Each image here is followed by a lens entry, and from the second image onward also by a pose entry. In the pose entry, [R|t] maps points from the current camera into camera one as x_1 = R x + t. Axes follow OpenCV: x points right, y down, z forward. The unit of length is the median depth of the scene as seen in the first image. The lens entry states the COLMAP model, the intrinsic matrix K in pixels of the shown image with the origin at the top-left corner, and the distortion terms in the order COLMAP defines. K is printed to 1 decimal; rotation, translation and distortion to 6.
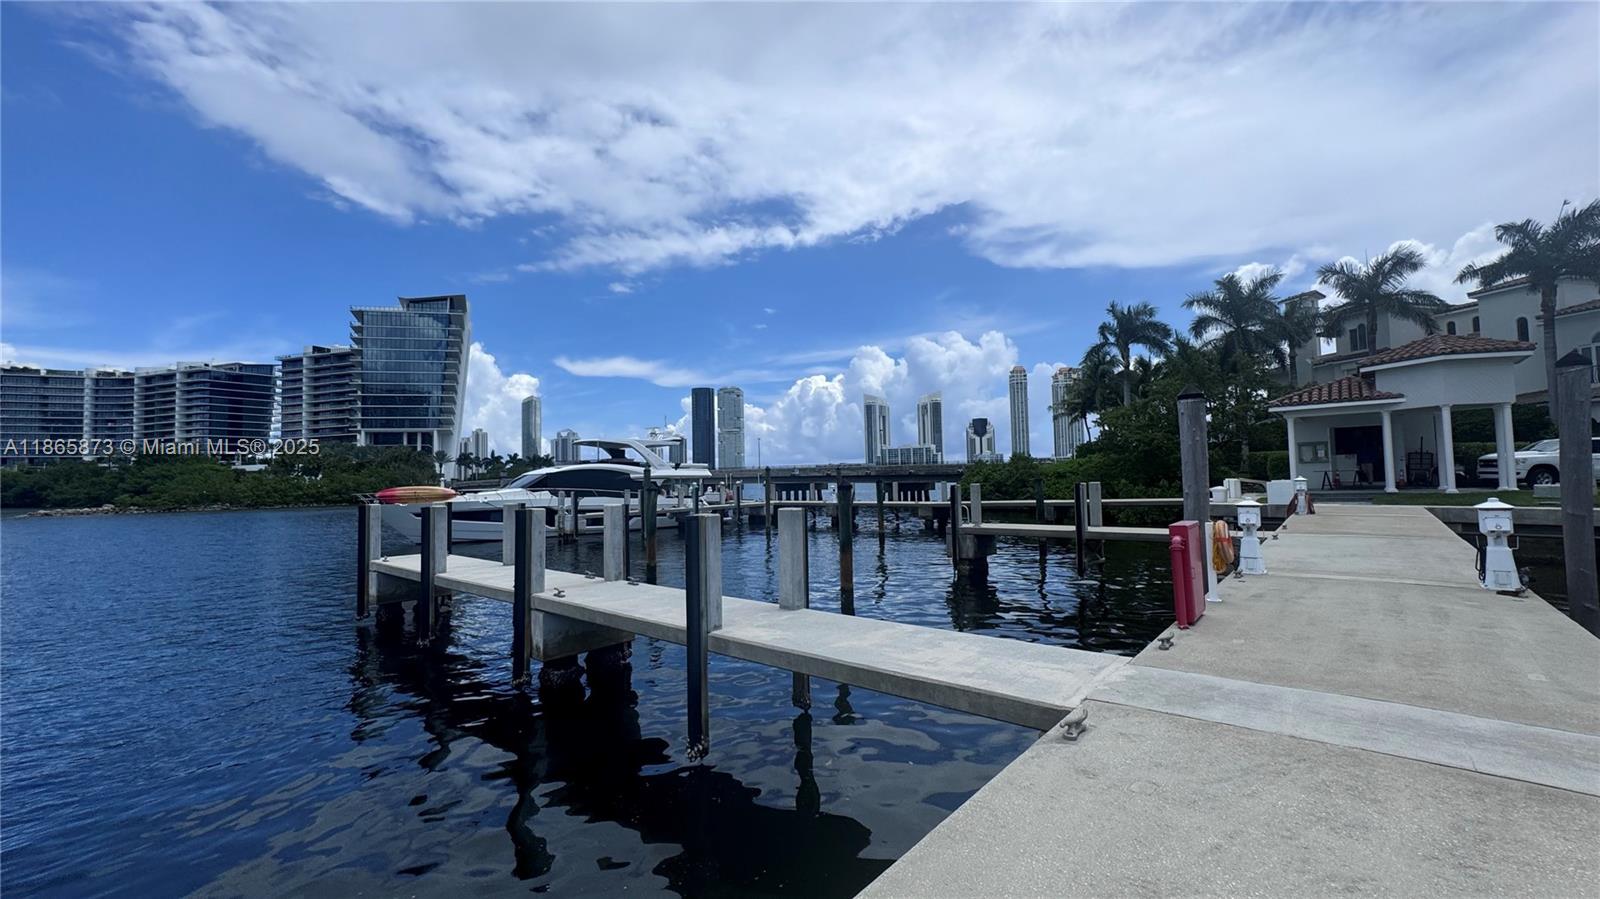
lens RADIAL K [[638.9, 0, 802.0], [0, 638.9, 451.9], [0, 0, 1]] dist [-0.002058, 0.000130]
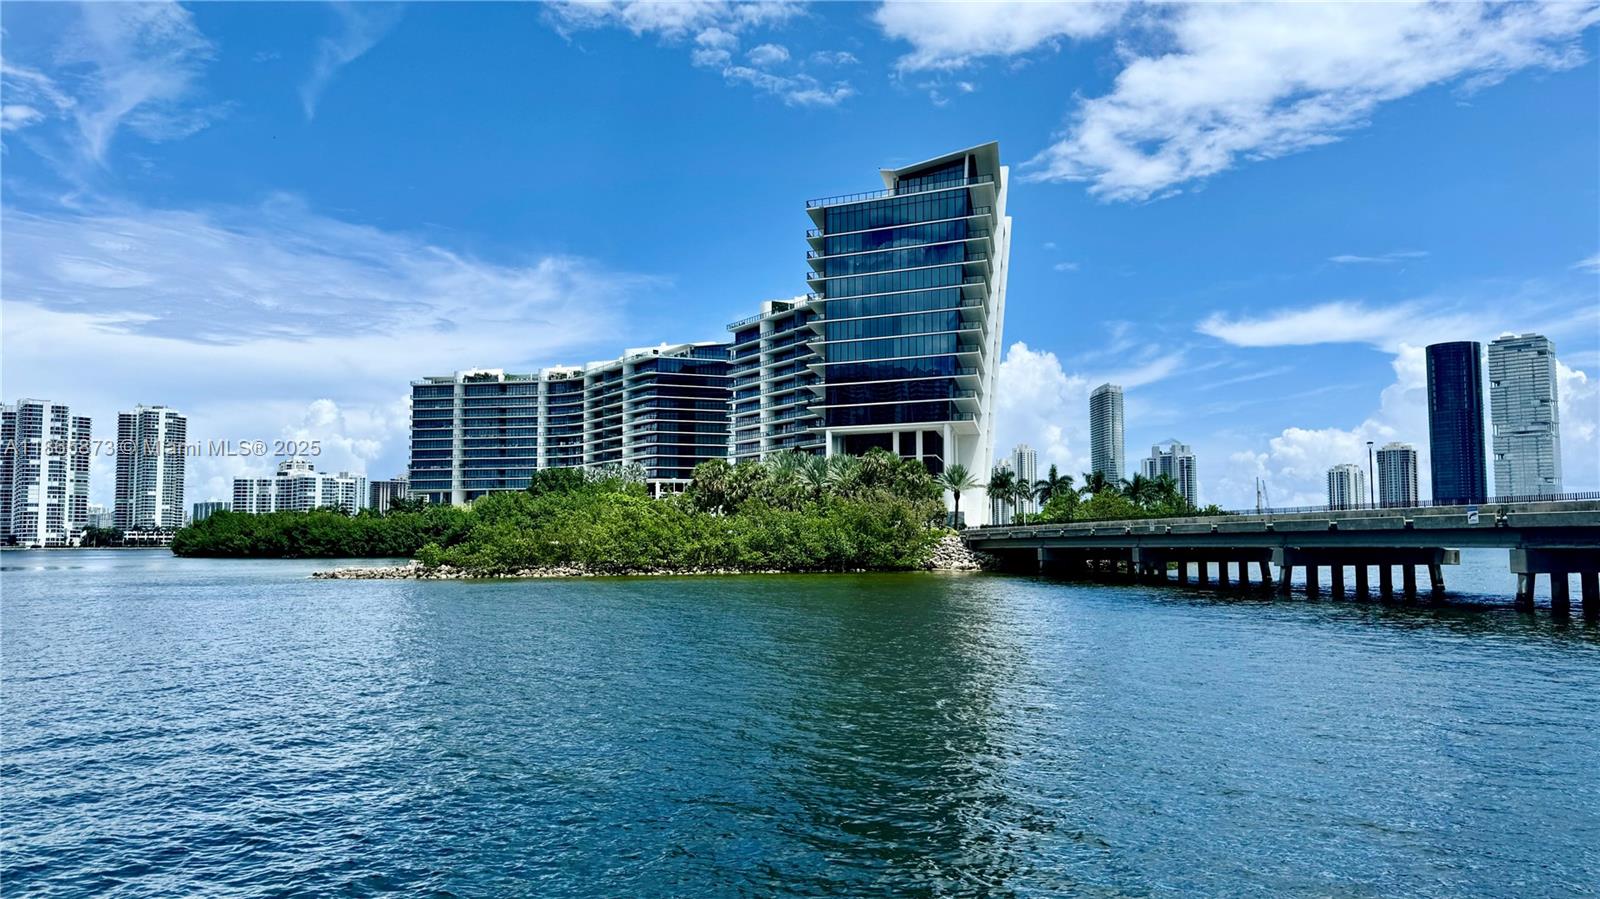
lens RADIAL K [[1120.2, 0, 800.0], [0, 1120.2, 449.5], [0, 0, 1]] dist [0.071471, -0.093248]
pose [[0.786312, -0.029951, -0.617104, -0.087096], [0.011735, 0.999368, -0.033552, 0.009035], [0.617718, 0.019141, 0.786166, 0.168839]]
